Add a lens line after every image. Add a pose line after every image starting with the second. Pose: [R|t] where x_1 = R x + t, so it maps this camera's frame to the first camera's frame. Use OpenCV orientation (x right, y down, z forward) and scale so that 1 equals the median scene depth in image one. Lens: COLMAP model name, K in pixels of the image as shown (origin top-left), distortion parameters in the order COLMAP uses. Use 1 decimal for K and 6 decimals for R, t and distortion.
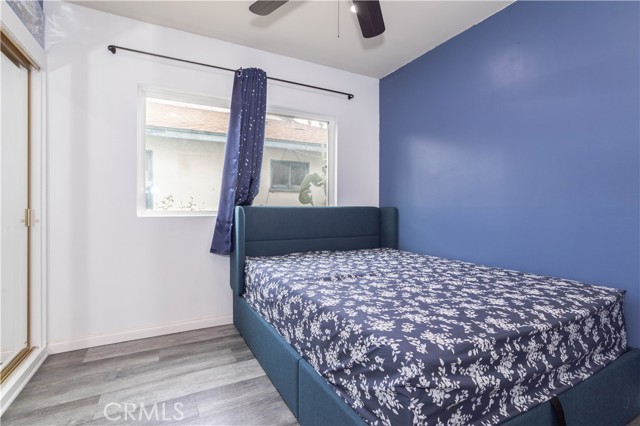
lens RADIAL K [[309.3, 0, 320.4], [0, 309.3, 210.3], [0, 0, 1]] dist [-0.062136, 0.045478]
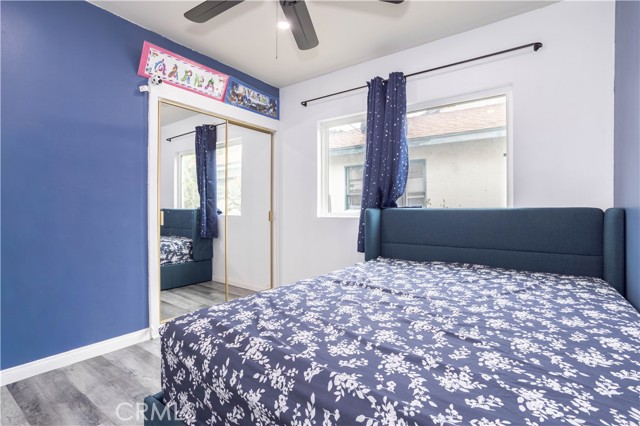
lens RADIAL K [[309.3, 0, 320.4], [0, 309.3, 210.3], [0, 0, 1]] dist [-0.062136, 0.045478]
pose [[0.447564, -0.001178, -0.894251, 0.567038], [-0.003657, 0.999988, -0.003148, -0.004964], [0.894245, 0.004679, 0.447554, 0.325385]]
